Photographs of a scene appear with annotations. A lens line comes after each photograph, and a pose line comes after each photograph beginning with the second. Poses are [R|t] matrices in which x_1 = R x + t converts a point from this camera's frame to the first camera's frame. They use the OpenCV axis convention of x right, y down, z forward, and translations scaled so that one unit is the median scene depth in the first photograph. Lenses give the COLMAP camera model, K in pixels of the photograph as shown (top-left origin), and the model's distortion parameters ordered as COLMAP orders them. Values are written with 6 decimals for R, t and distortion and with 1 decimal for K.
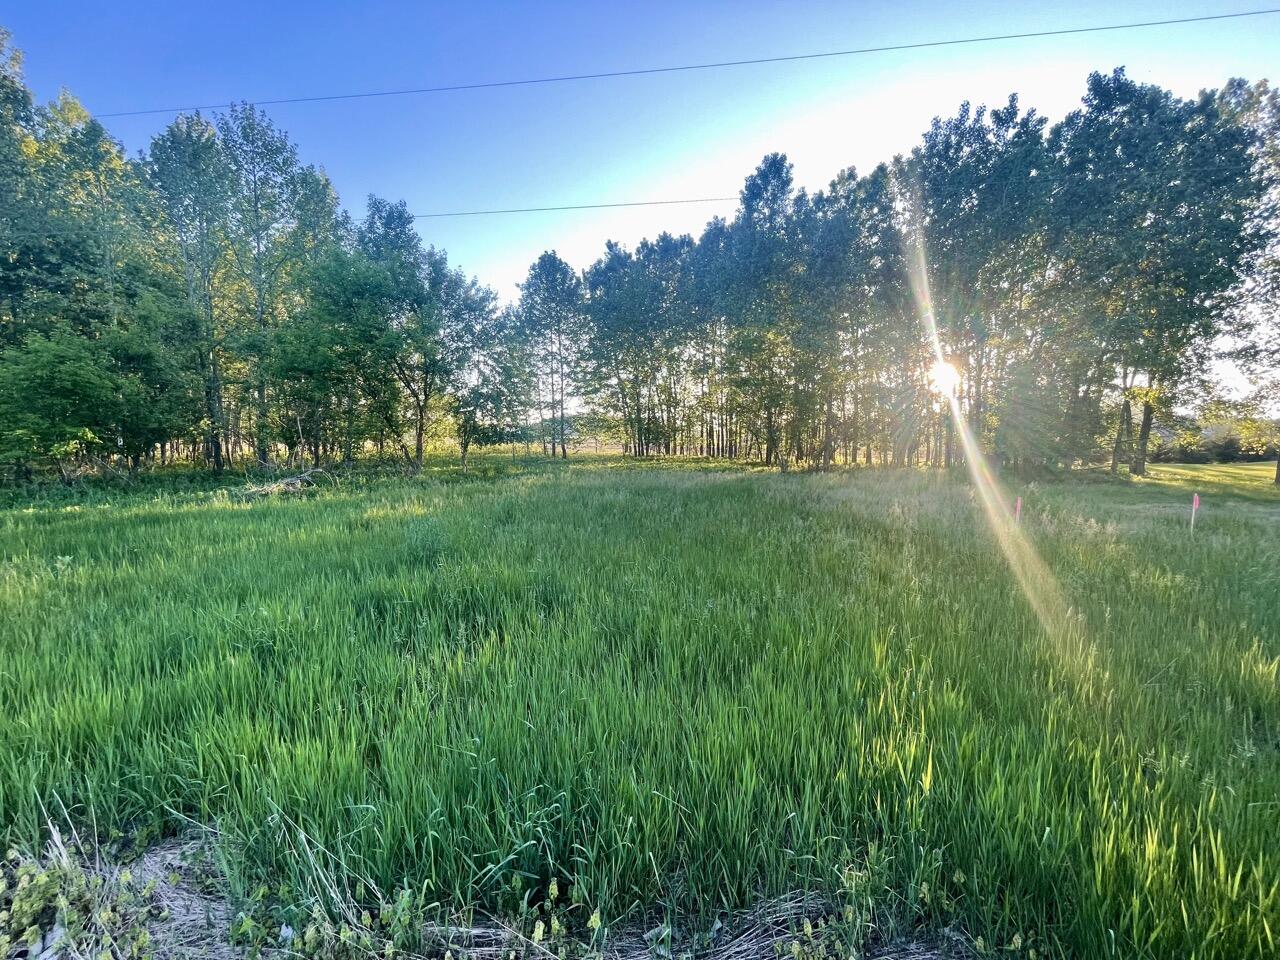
lens RADIAL K [[521.5, 0, 635.7], [0, 521.5, 480.3], [0, 0, 1]] dist [-0.000030, -0.000398]
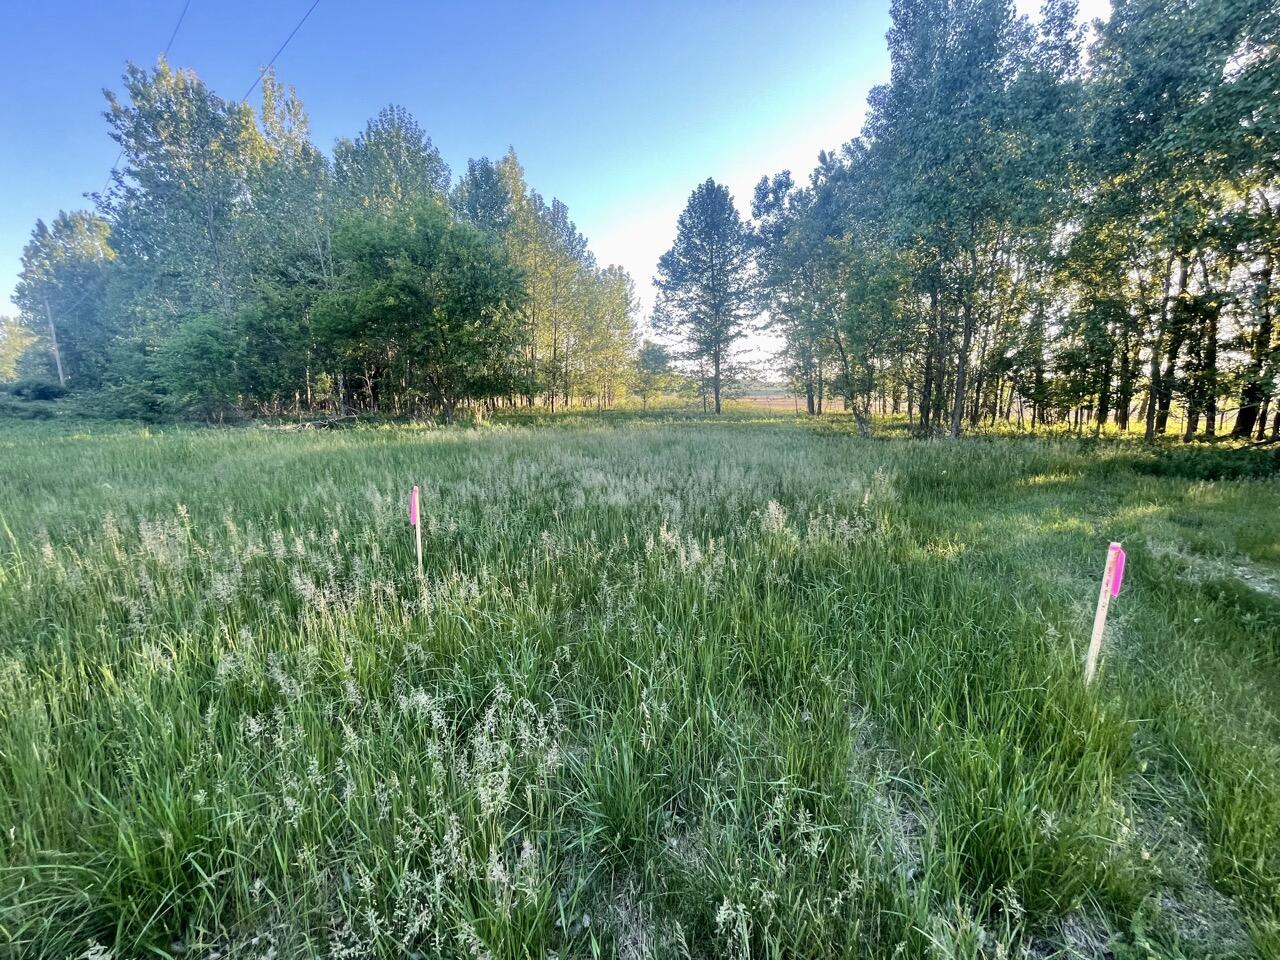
lens RADIAL K [[521.5, 0, 635.7], [0, 521.5, 480.3], [0, 0, 1]] dist [-0.000030, -0.000398]
pose [[0.839836, 0.085081, -0.536131, 0.434069], [-0.042291, 0.994894, 0.091636, -0.003060], [0.541190, -0.054286, 0.839146, 0.256539]]
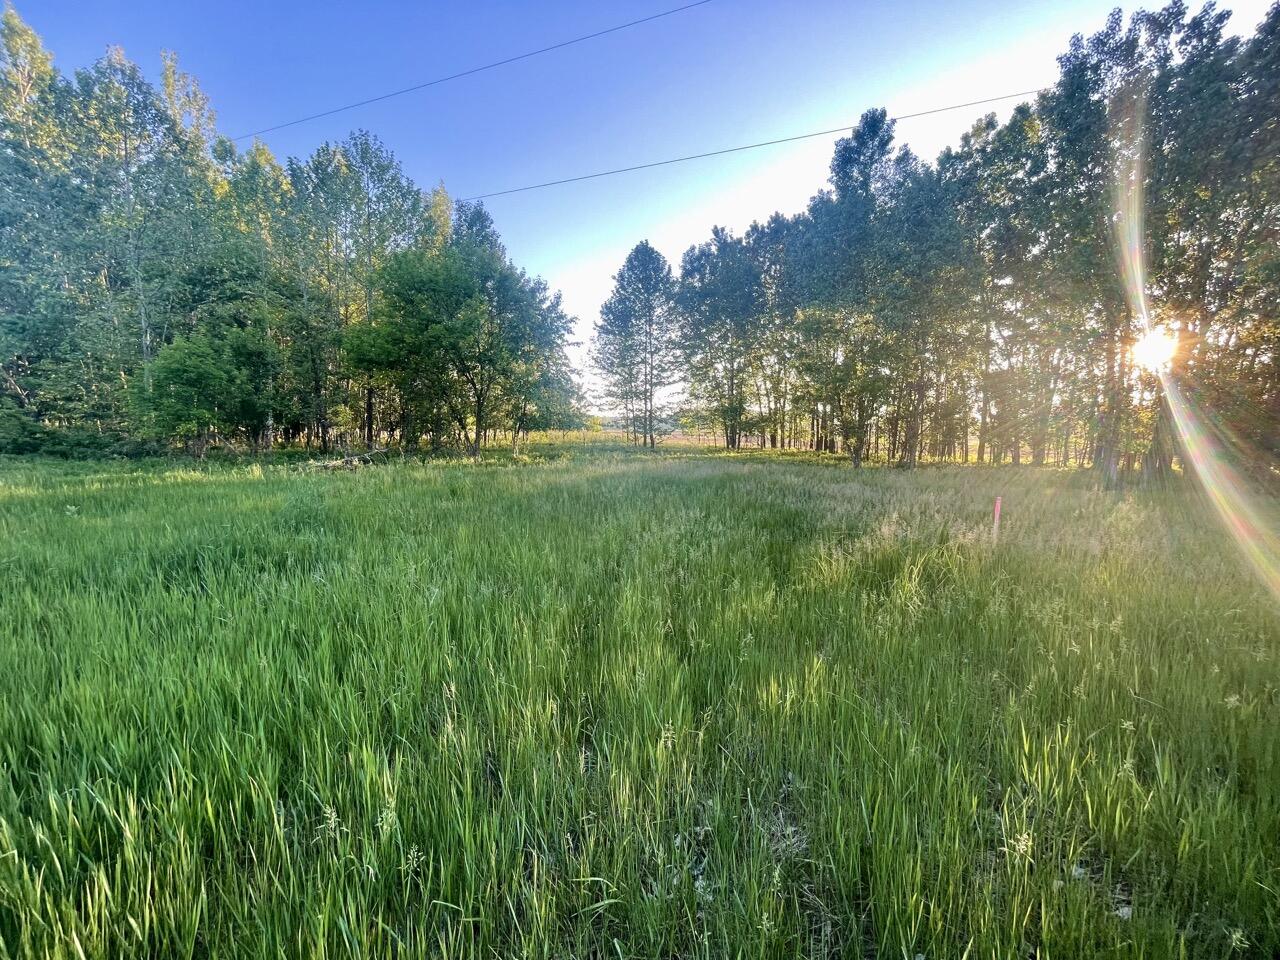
lens RADIAL K [[521.5, 0, 635.7], [0, 521.5, 480.3], [0, 0, 1]] dist [-0.000030, -0.000398]
pose [[0.967058, 0.037923, -0.251715, 0.155292], [-0.034543, 0.999244, 0.017836, 0.004217], [0.252201, -0.008553, 0.967637, 0.039129]]
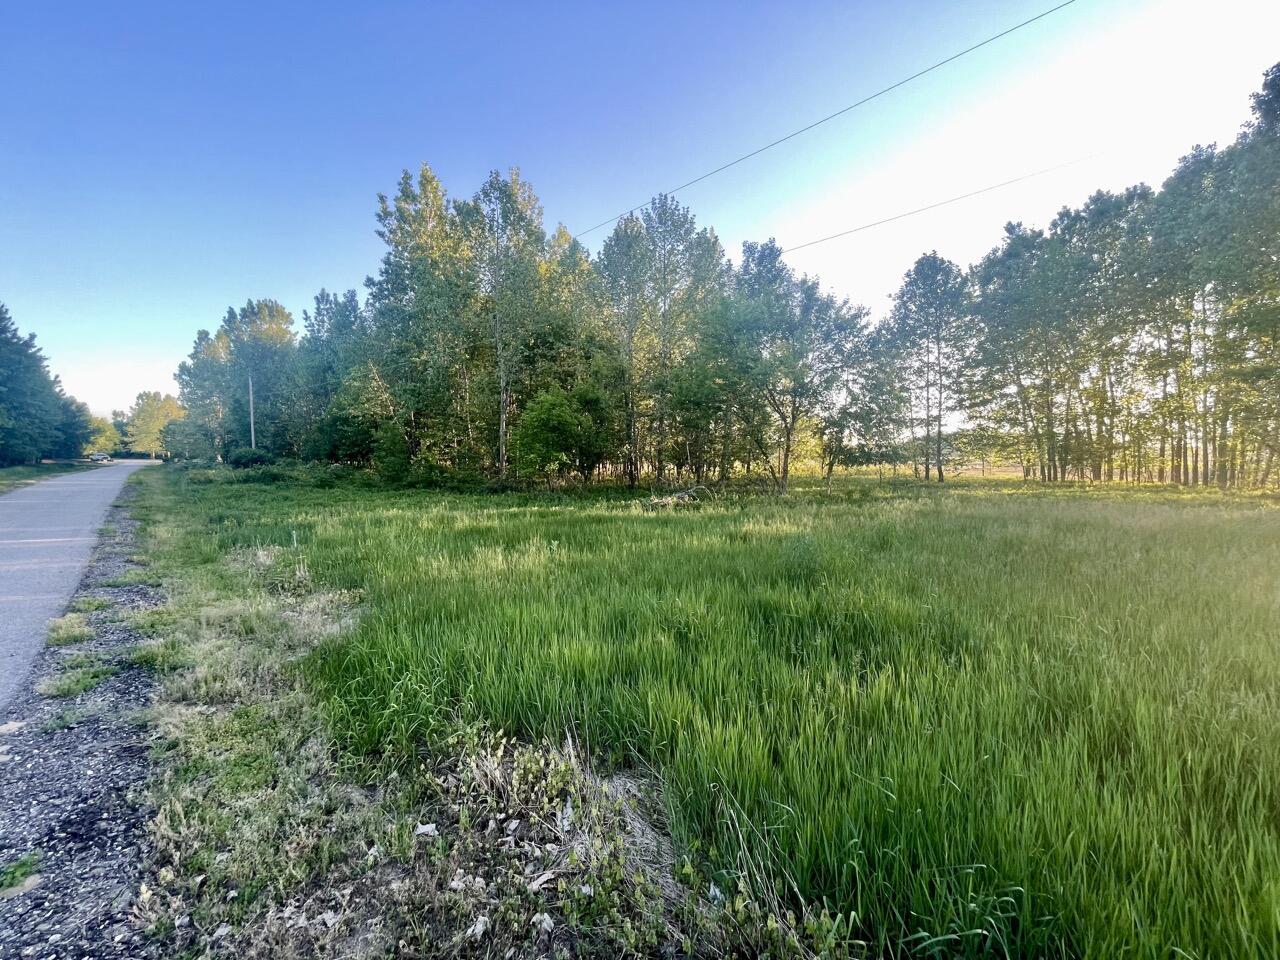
lens RADIAL K [[521.5, 0, 635.7], [0, 521.5, 480.3], [0, 0, 1]] dist [-0.000030, -0.000398]
pose [[0.790864, 0.021467, -0.611616, -0.012166], [-0.046326, 0.998617, -0.024852, 0.000953], [0.610236, 0.047988, 0.790765, -0.004061]]
